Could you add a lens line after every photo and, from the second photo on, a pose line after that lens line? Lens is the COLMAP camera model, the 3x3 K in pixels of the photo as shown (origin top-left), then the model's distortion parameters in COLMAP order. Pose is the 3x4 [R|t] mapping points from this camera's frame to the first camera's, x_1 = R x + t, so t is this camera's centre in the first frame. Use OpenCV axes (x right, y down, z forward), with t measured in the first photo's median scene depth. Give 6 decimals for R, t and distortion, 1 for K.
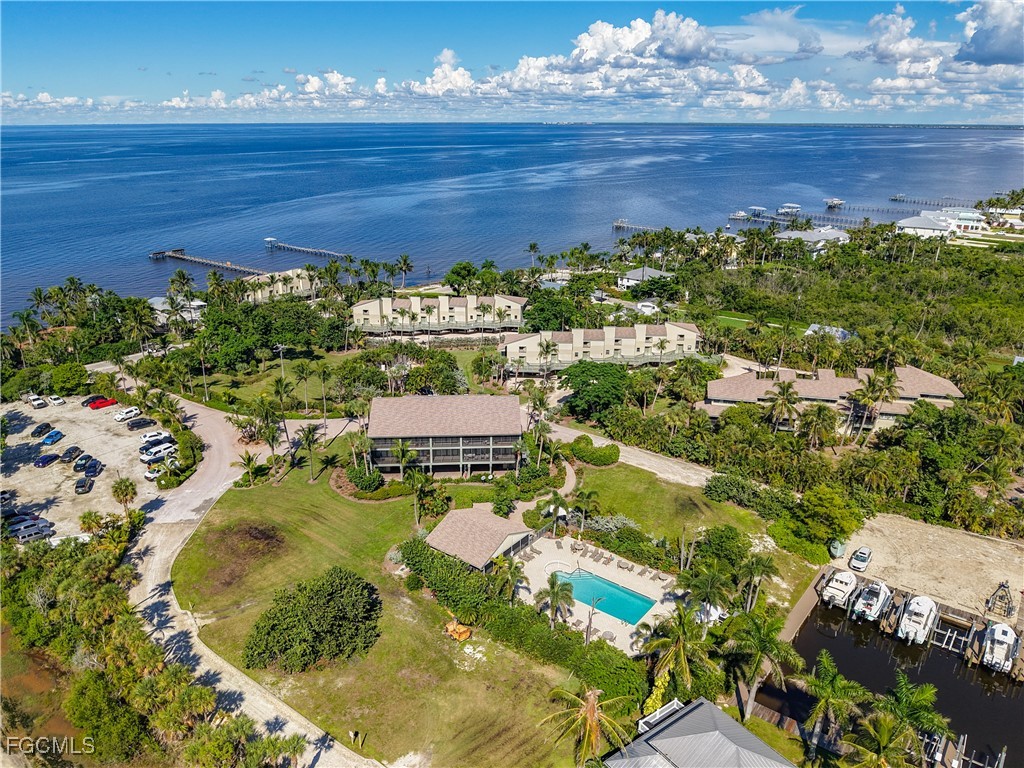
lens RADIAL K [[732.1, 0, 512.0], [0, 732.1, 384.0], [0, 0, 1]] dist [-0.024811, -0.007154]
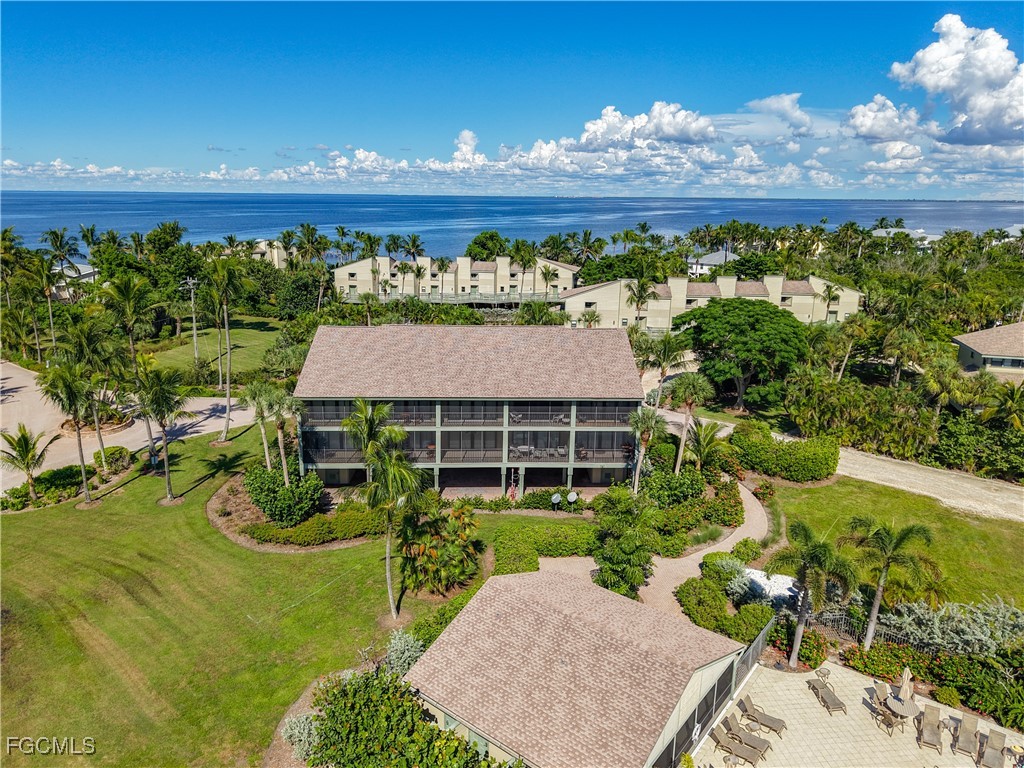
lens RADIAL K [[706.4, 0, 507.5], [0, 706.4, 346.0], [0, 0, 1]] dist [-0.002845, 0.001431]
pose [[0.999665, 0.015381, -0.020799, -0.046199], [-0.018072, 0.990533, -0.136077, 0.073212], [0.018509, 0.136407, 0.990480, 0.435467]]
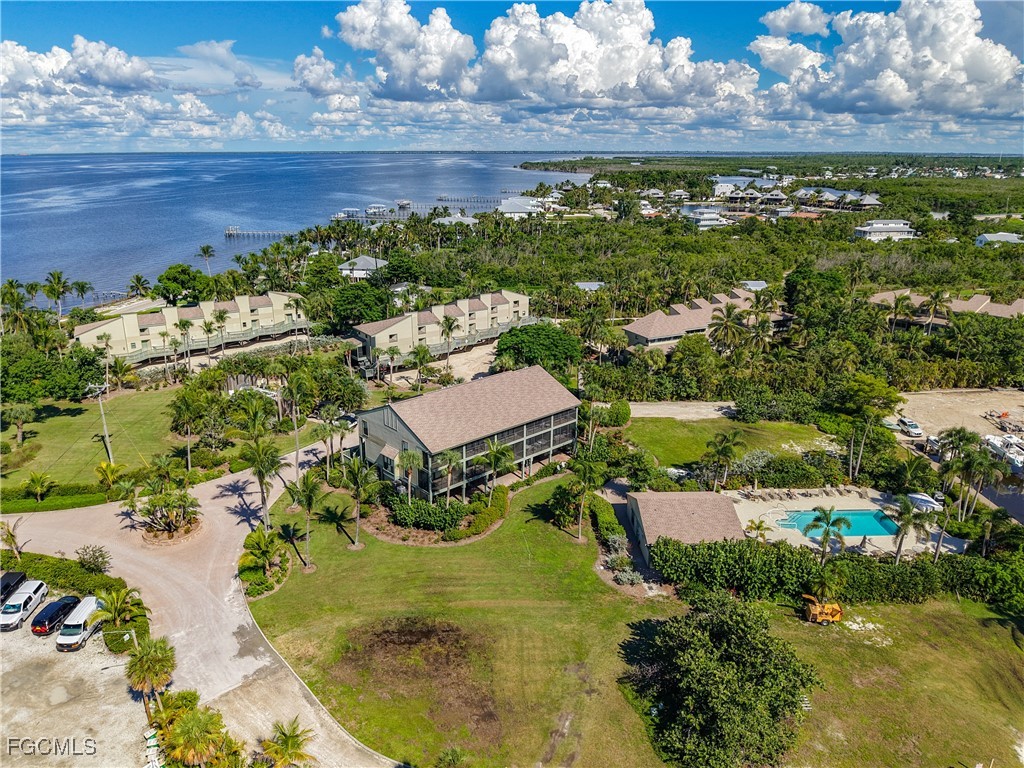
lens RADIAL K [[708.4, 0, 512.0], [0, 708.4, 384.0], [0, 0, 1]] dist [-0.008577, -0.008373]
pose [[0.770811, -0.198497, 0.605351, -0.397588], [0.215600, 0.975430, 0.045317, -0.004198], [-0.599472, 0.095583, 0.794668, 0.314511]]
